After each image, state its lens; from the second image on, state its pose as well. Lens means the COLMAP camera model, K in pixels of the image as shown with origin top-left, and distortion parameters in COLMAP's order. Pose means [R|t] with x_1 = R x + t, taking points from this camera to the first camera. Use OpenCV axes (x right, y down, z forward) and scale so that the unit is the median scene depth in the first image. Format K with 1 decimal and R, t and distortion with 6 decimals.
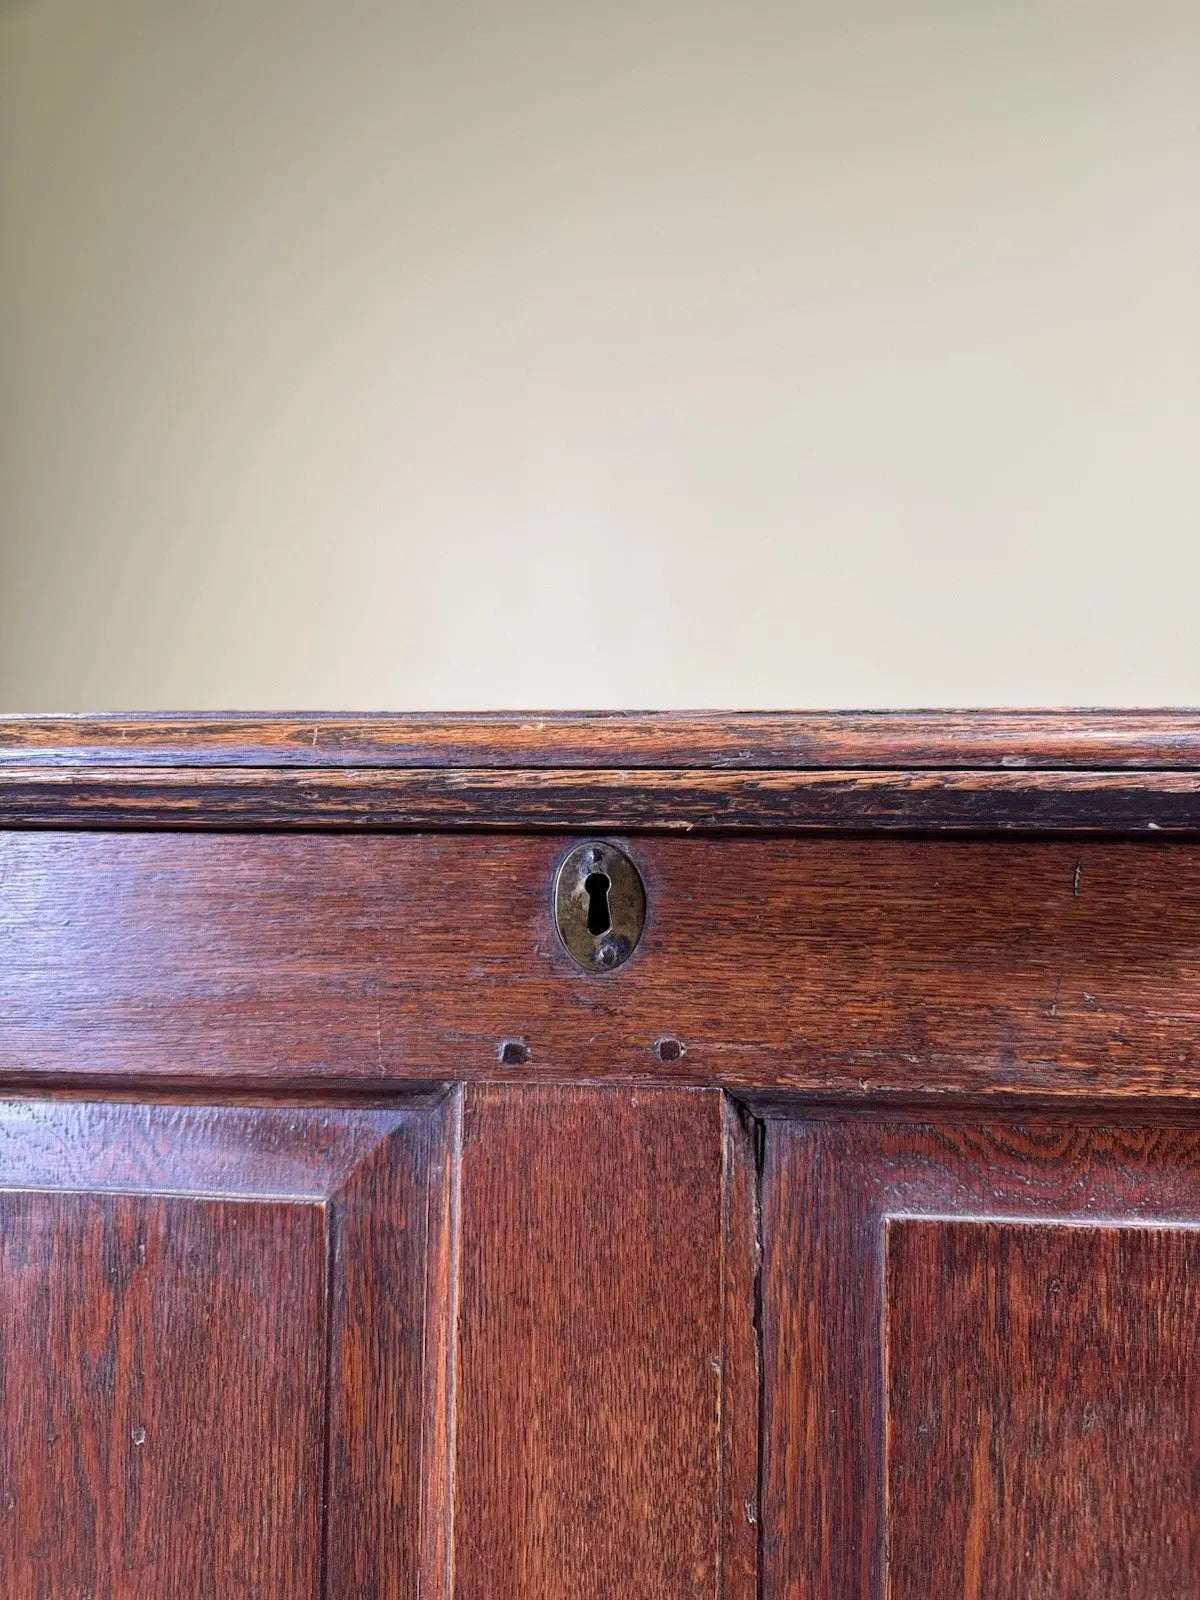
lens RADIAL K [[1159.8, 0, 589.6], [0, 1159.8, 789.1], [0, 0, 1]] dist [0.032542, -0.056610]
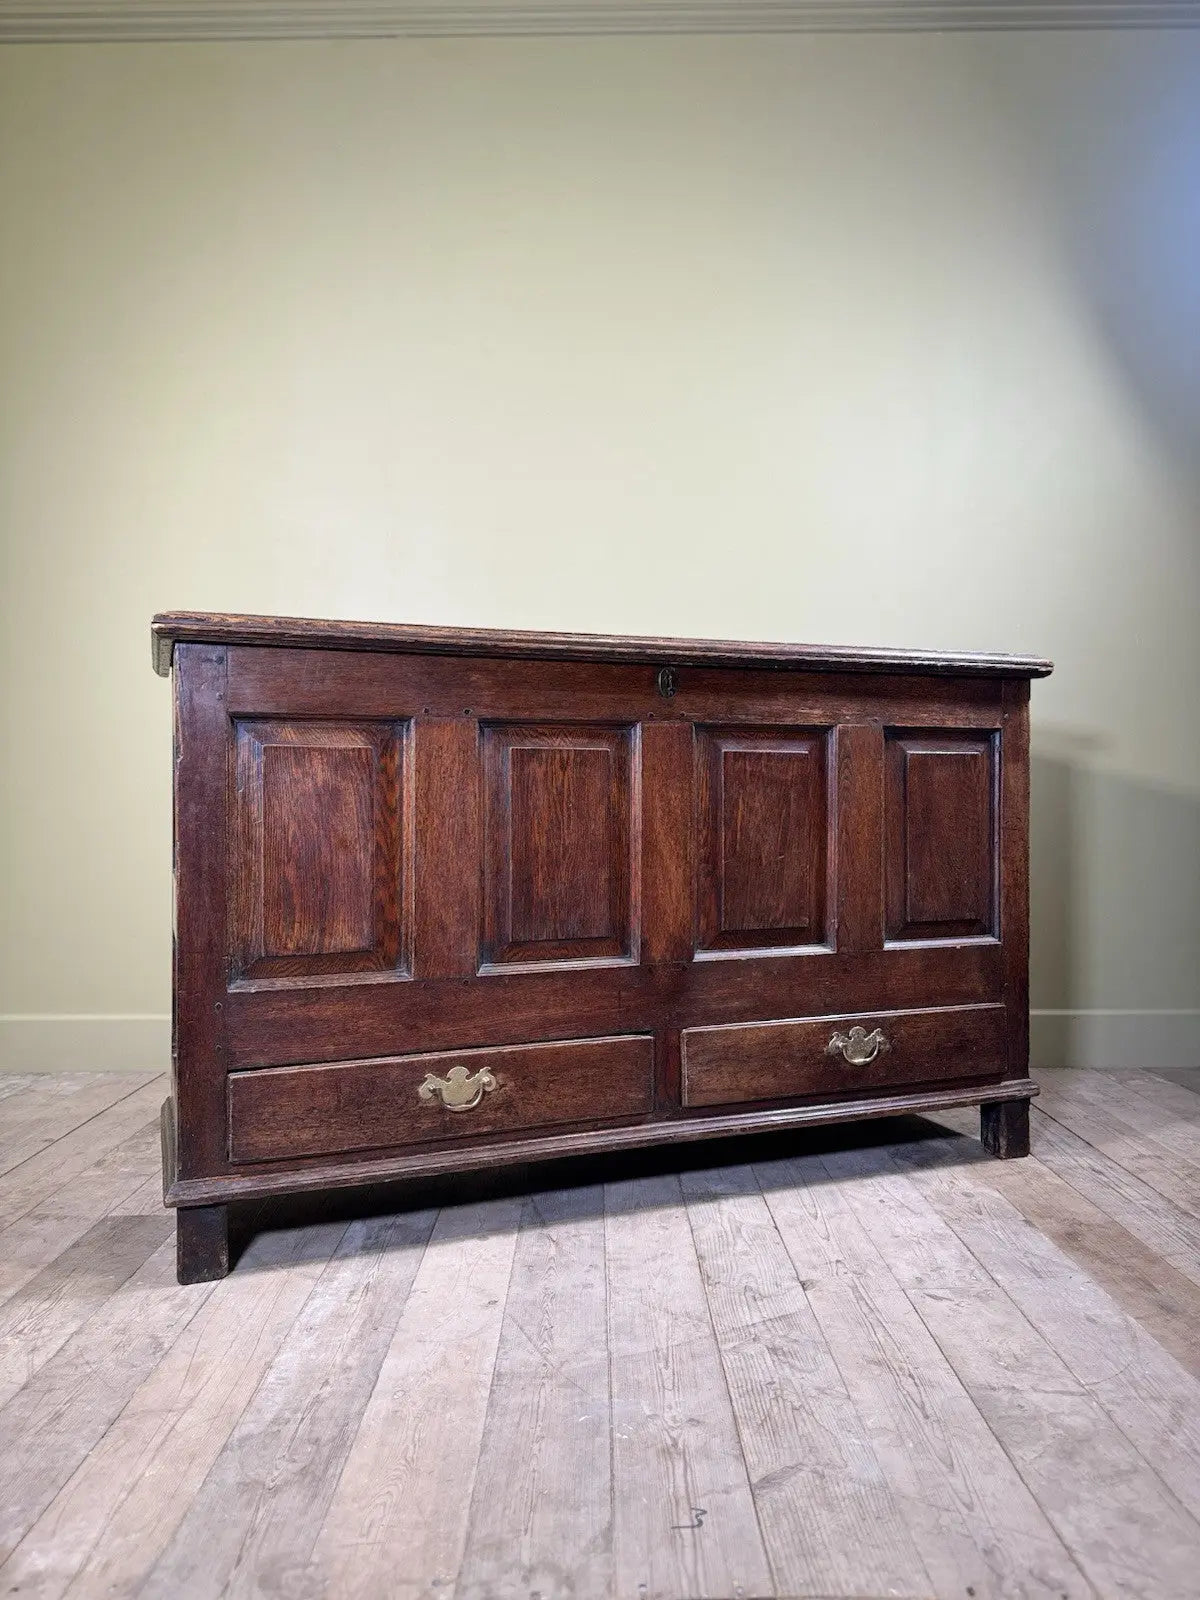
lens RADIAL K [[1159.8, 0, 574.7], [0, 1159.8, 786.1], [0, 0, 1]] dist [0.032542, -0.056610]
pose [[0.903586, -0.009369, 0.428304, -2.281682], [-0.016408, 0.998271, 0.056451, 0.260712], [-0.428092, -0.058036, 0.901870, -2.951256]]
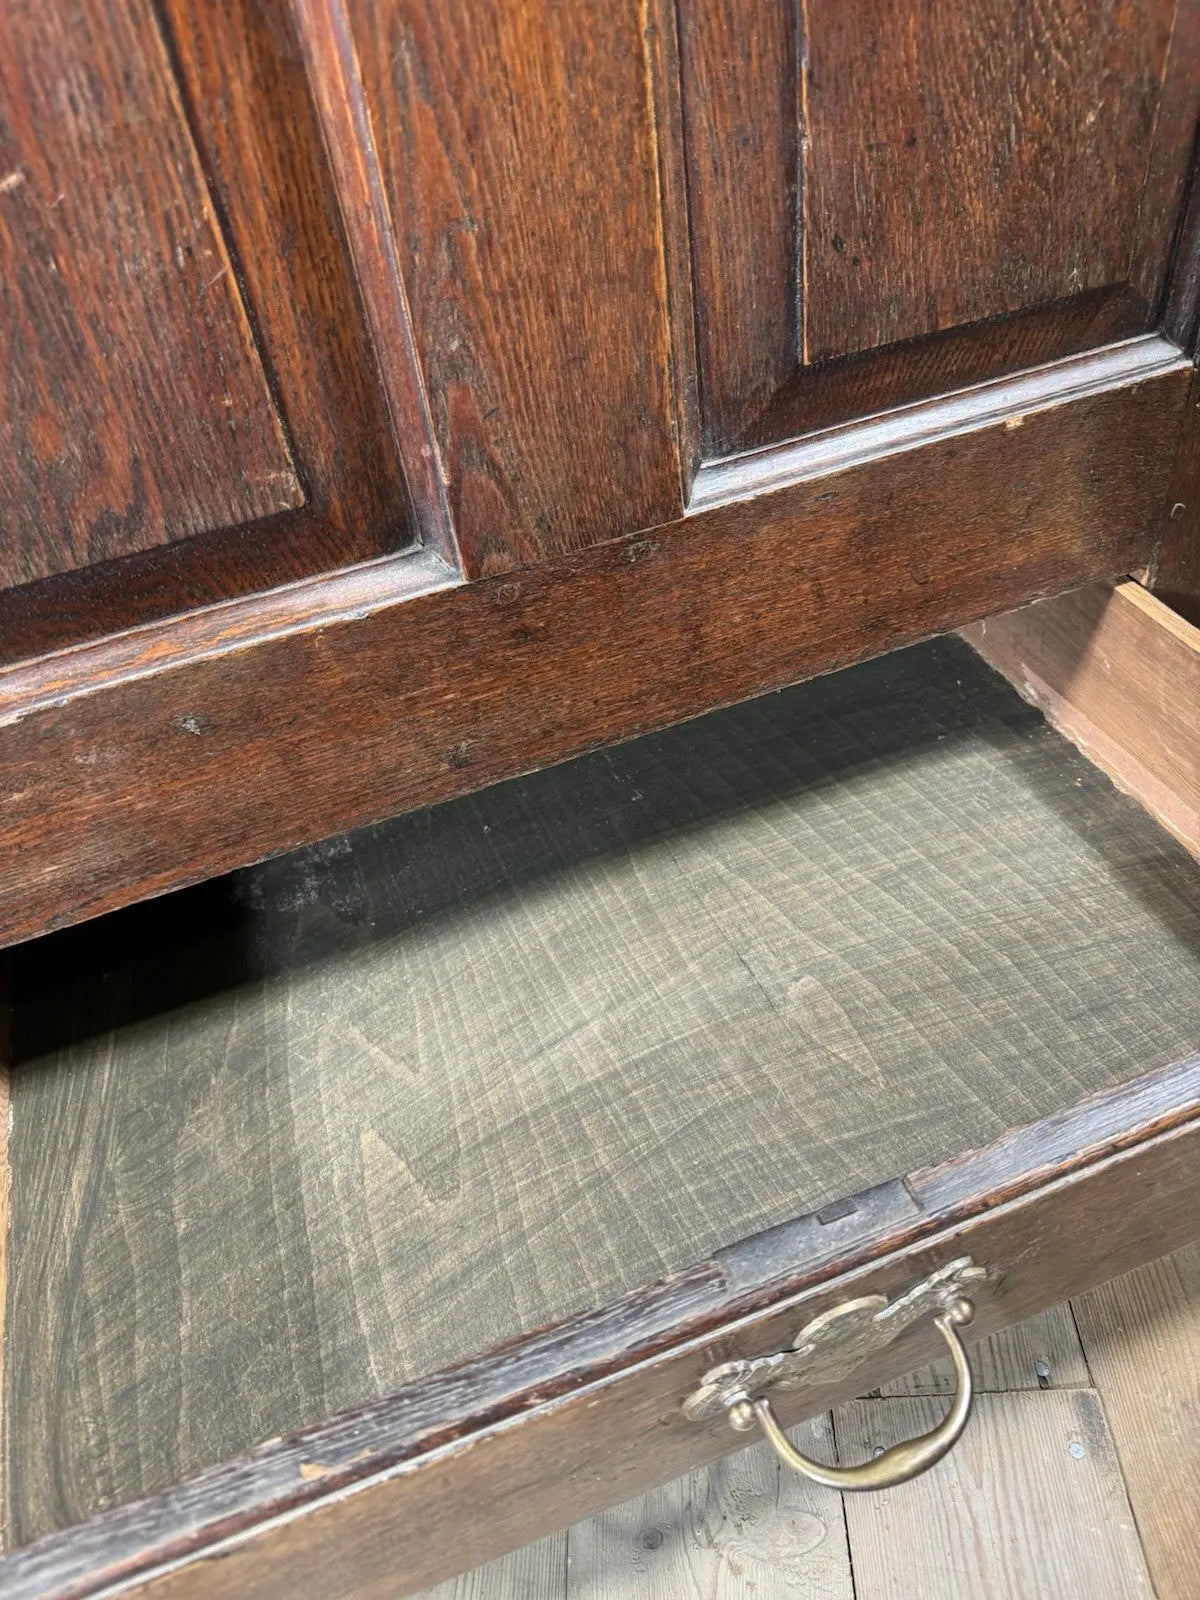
lens RADIAL K [[1159.8, 0, 611.8], [0, 1159.8, 810.3], [0, 0, 1]] dist [0.032542, -0.056610]
pose [[0.891068, -0.382067, 0.244996, 0.532389], [0.085098, 0.670859, 0.736687, 0.541054], [-0.445821, -0.635589, 0.630294, -0.008154]]
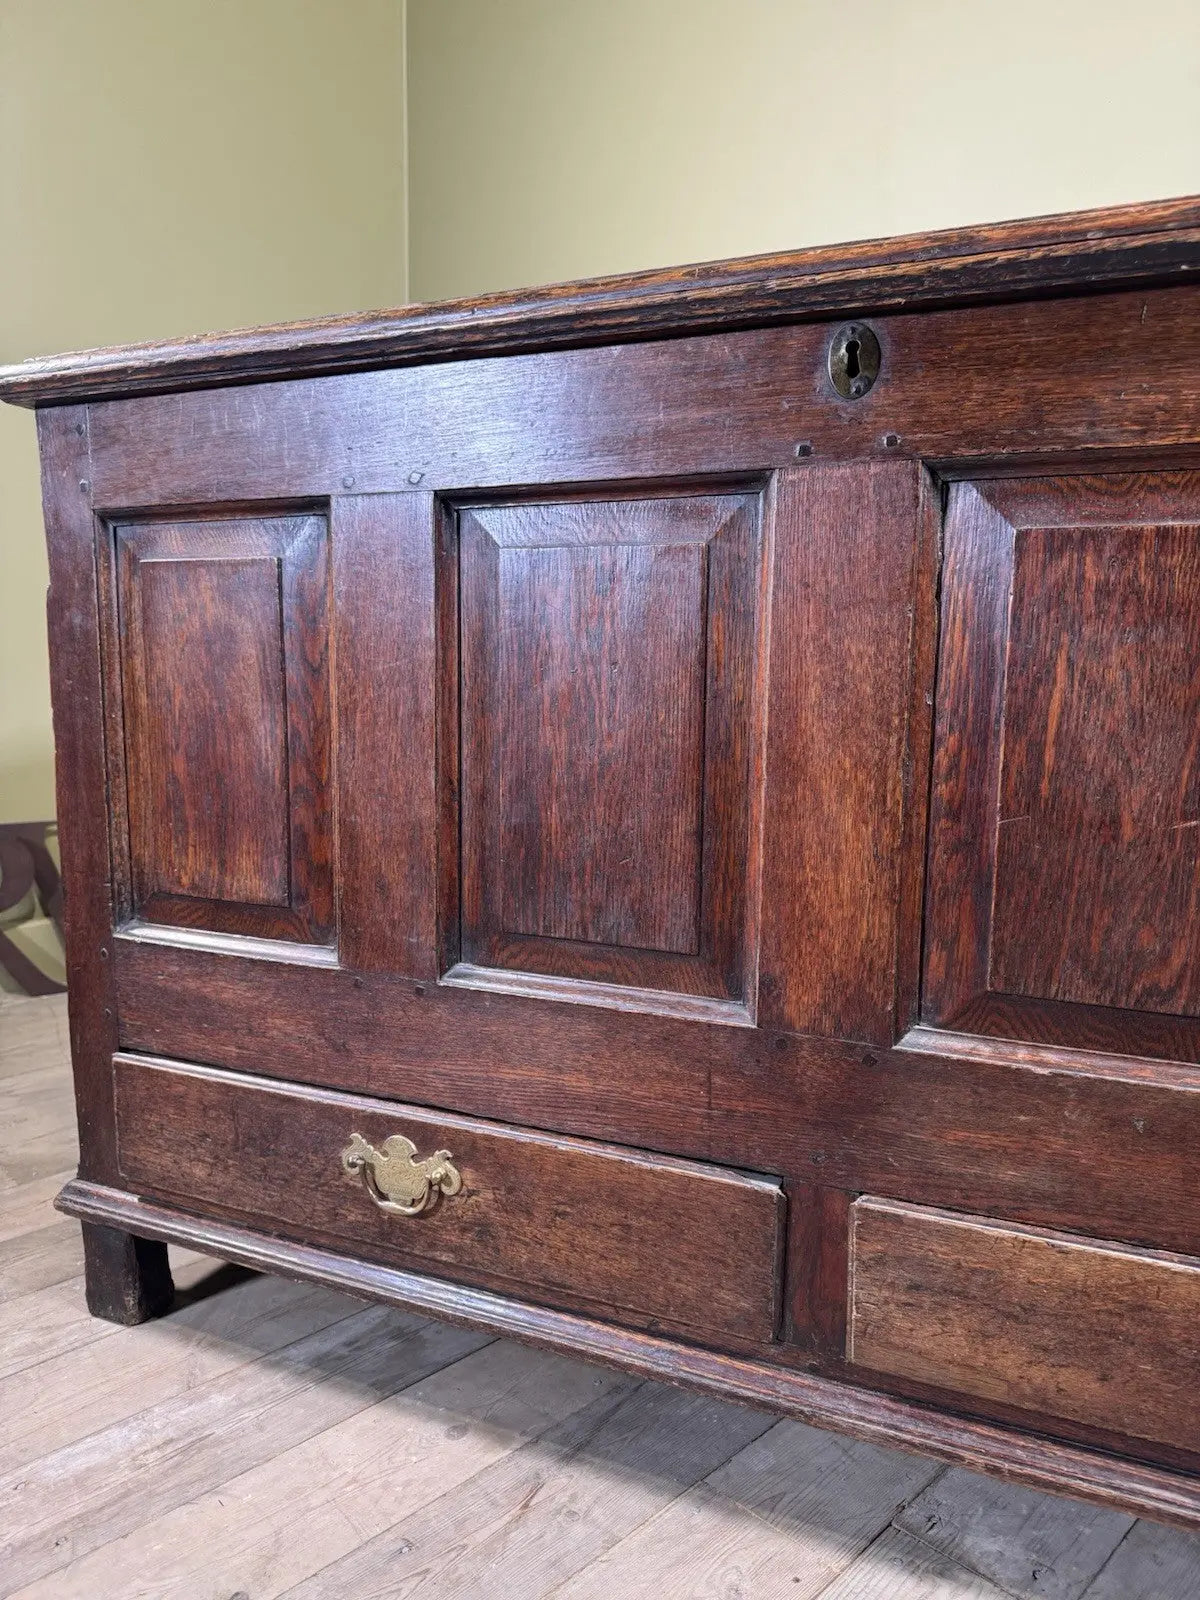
lens RADIAL K [[1159.8, 0, 585.5], [0, 1159.8, 804.3], [0, 0, 1]] dist [0.032542, -0.056610]
pose [[0.938114, 0.043251, -0.343616, 0.271564], [0.024212, 0.981553, 0.189652, 0.429025], [0.345480, -0.186234, 0.919761, -0.927064]]
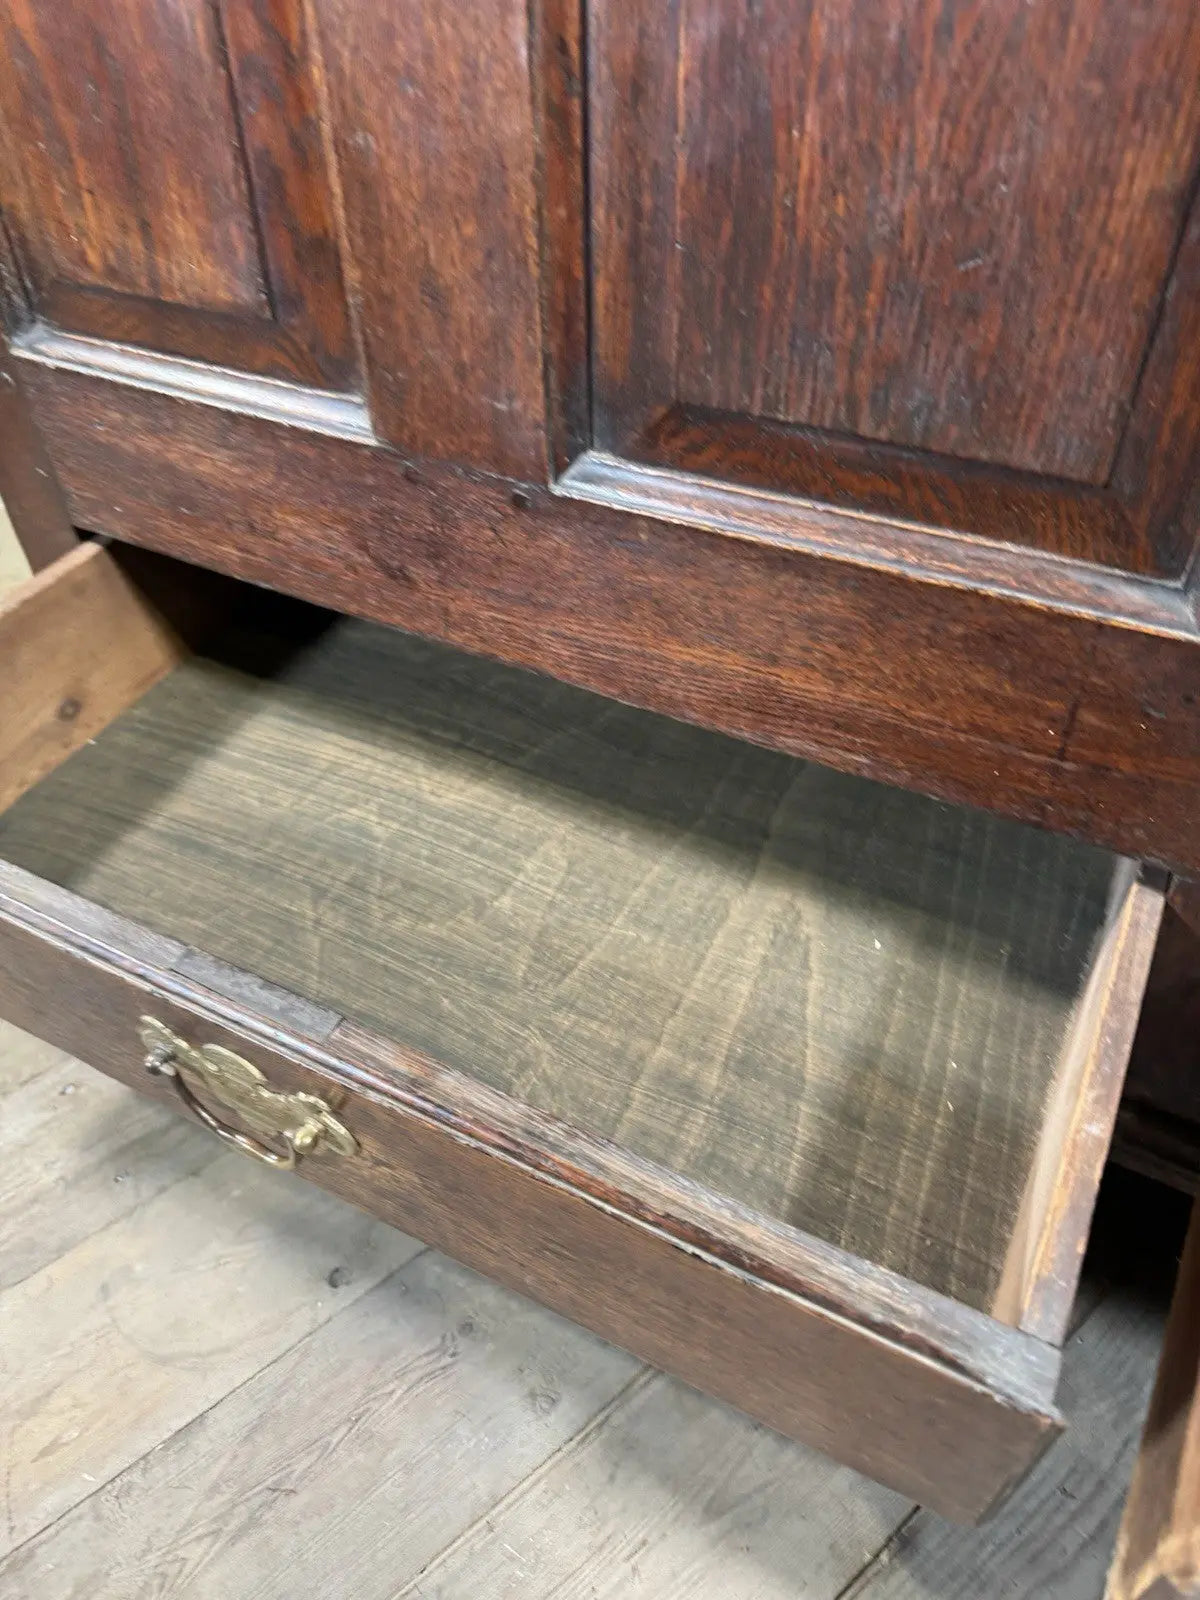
lens RADIAL K [[1159.8, 0, 559.9], [0, 1159.8, 807.9], [0, 0, 1]] dist [0.032542, -0.056610]
pose [[0.896224, 0.265147, -0.355641, -0.233924], [0.078335, 0.694517, 0.715199, 0.550859], [0.436631, -0.668837, 0.601672, 0.043150]]
